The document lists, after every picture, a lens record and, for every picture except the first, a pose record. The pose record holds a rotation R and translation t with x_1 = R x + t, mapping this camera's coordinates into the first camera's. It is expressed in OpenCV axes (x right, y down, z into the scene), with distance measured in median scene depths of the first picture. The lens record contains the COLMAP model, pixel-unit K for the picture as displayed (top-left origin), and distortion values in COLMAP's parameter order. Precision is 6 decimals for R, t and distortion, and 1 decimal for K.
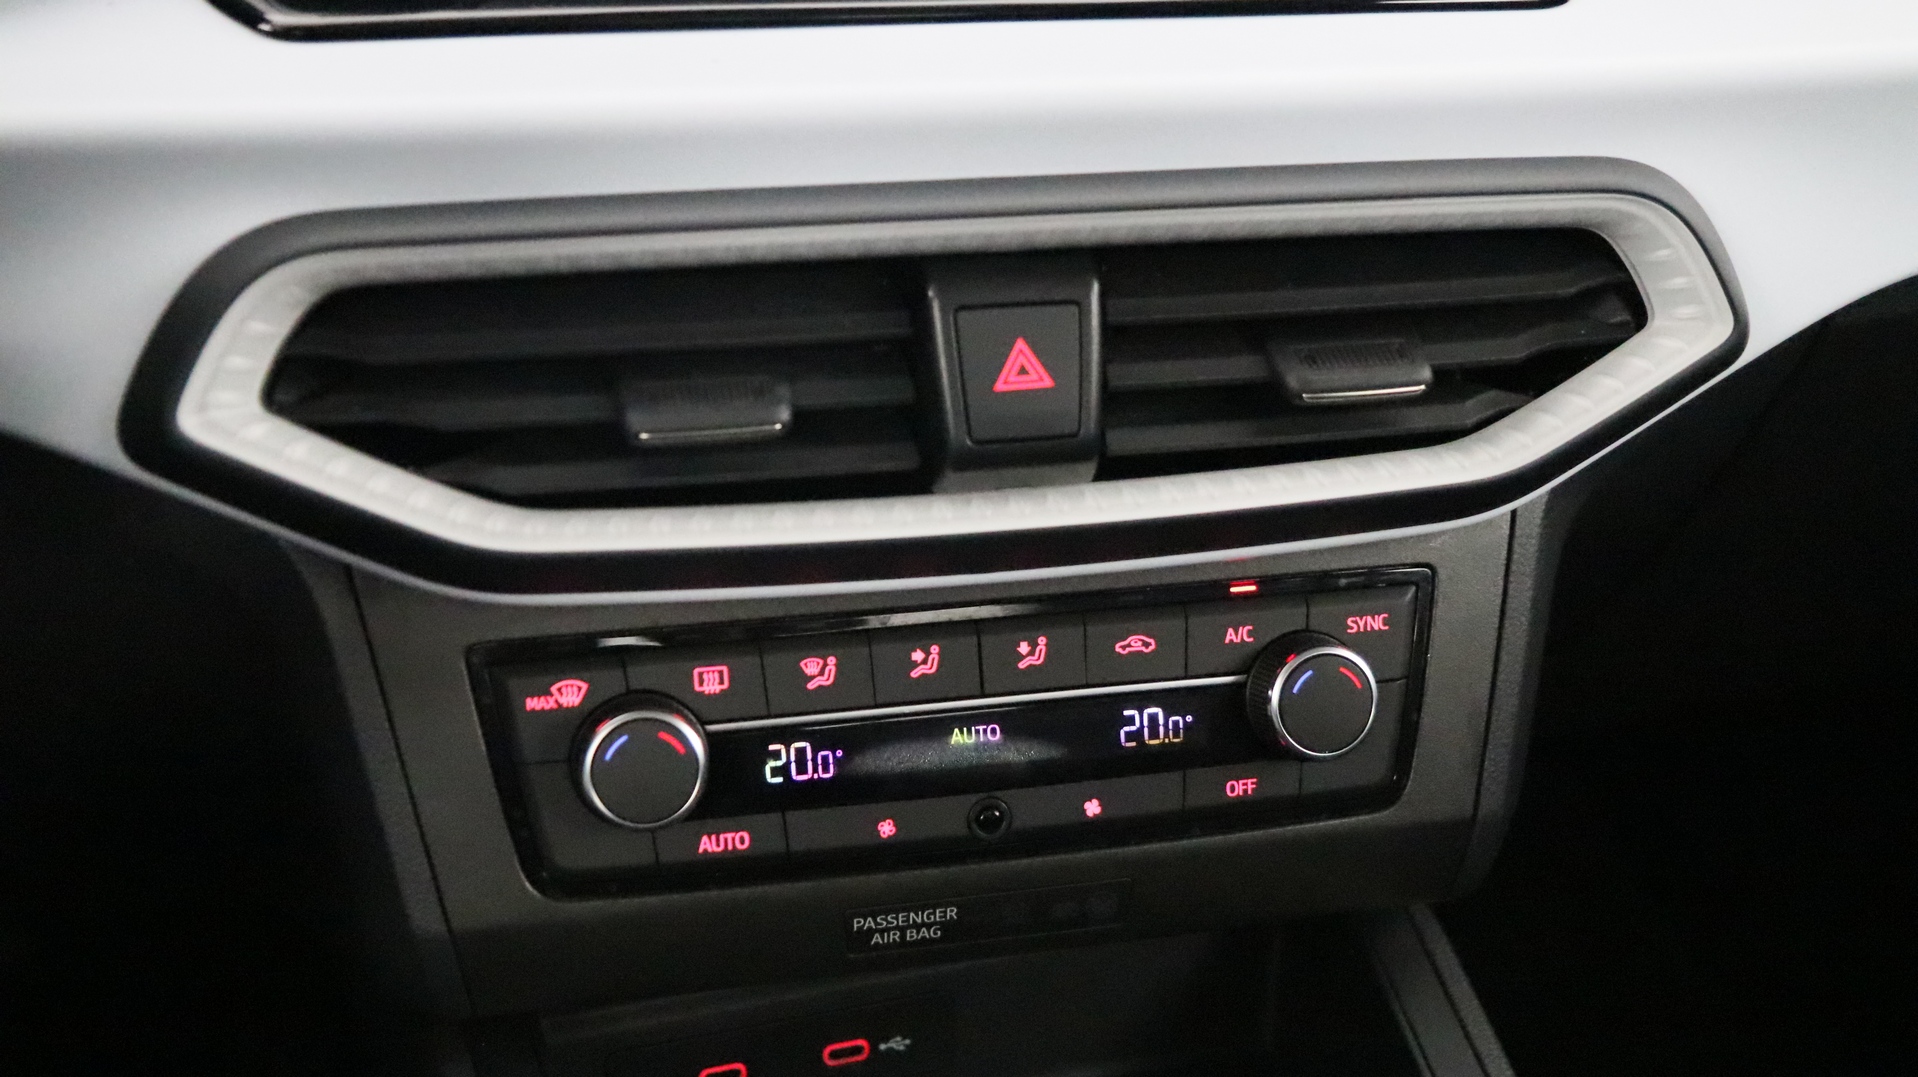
lens RADIAL K [[2067.7, 0, 959.0], [0, 2067.7, 538.5], [0, 0, 1]] dist [0.012764, 0.007843]
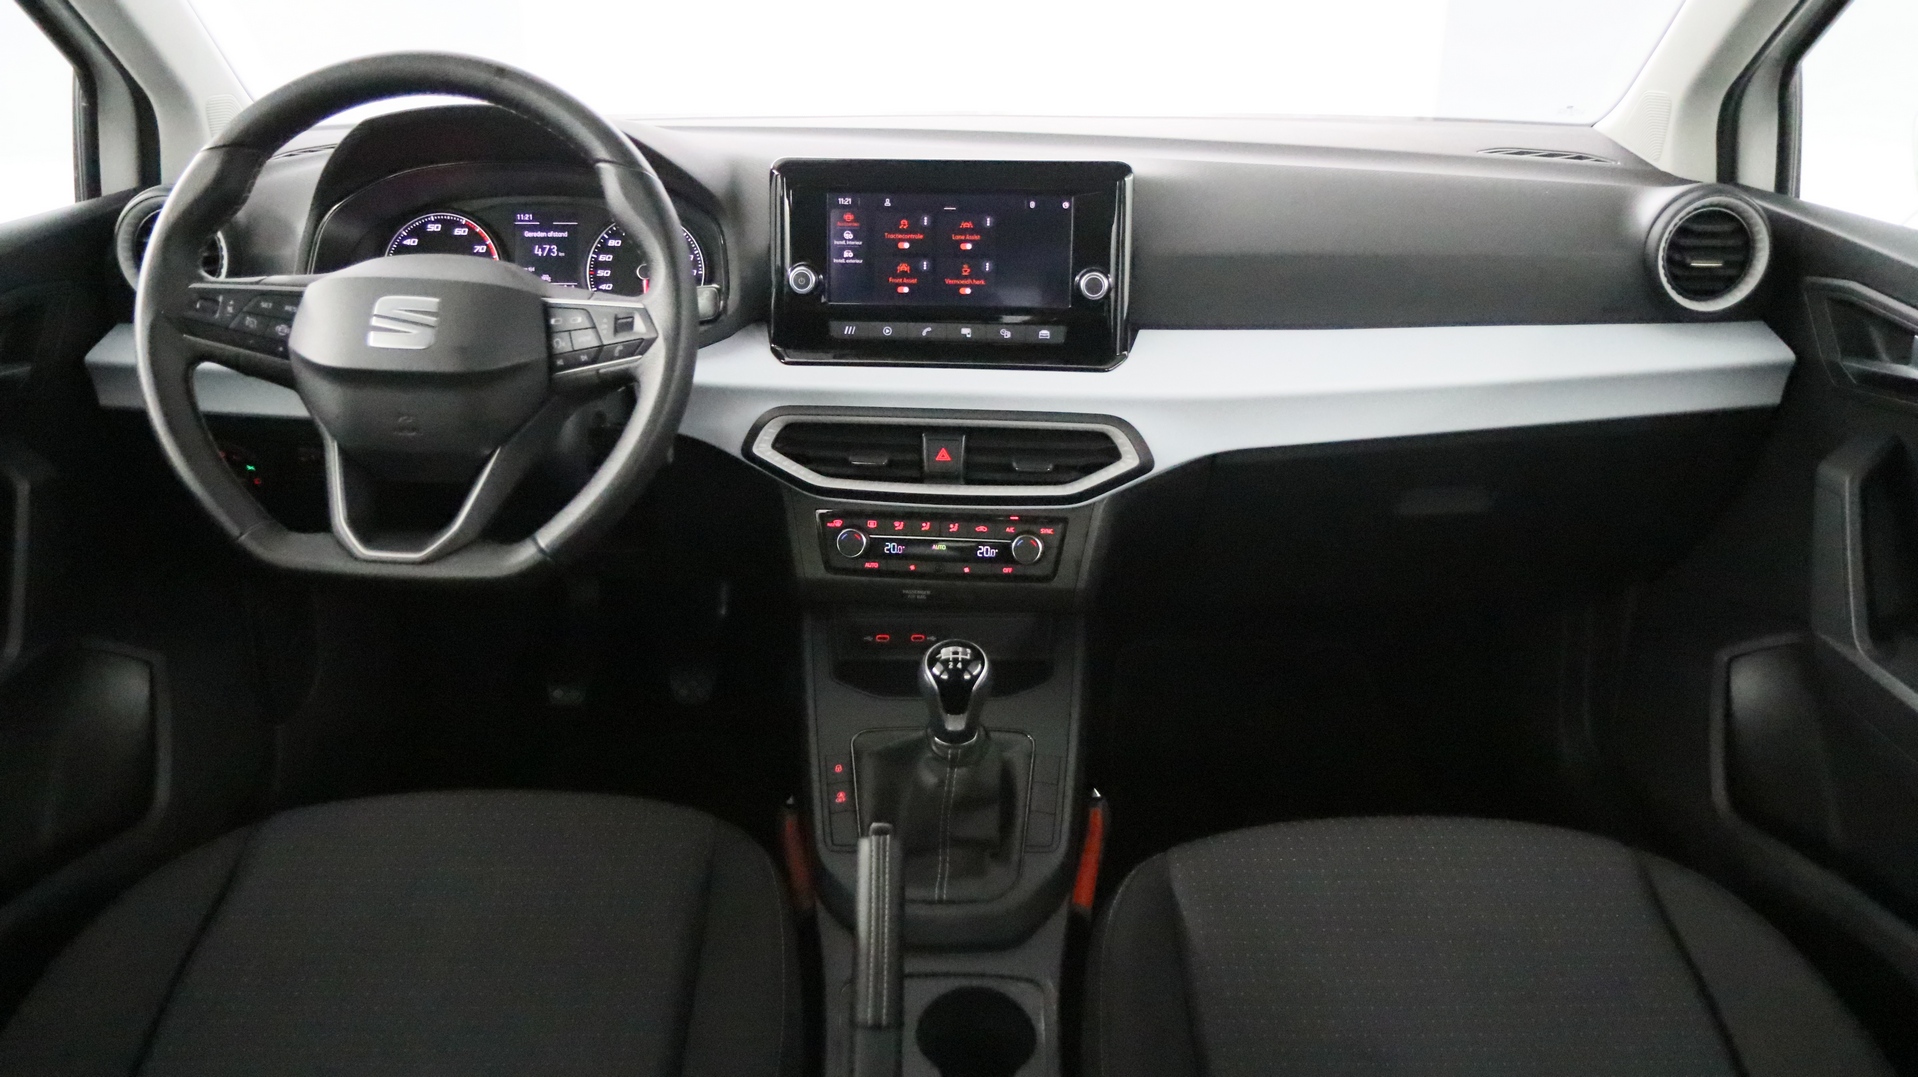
lens RADIAL K [[1714.0, 0, 959.0], [0, 1714.0, 538.5], [0, 0, 1]] dist [-0.004660, -0.000412]
pose [[0.936306, 0.114935, -0.331845, 1.129034], [-0.107629, 0.993371, 0.040378, -0.055531], [0.334286, -0.002090, 0.942469, -2.047731]]
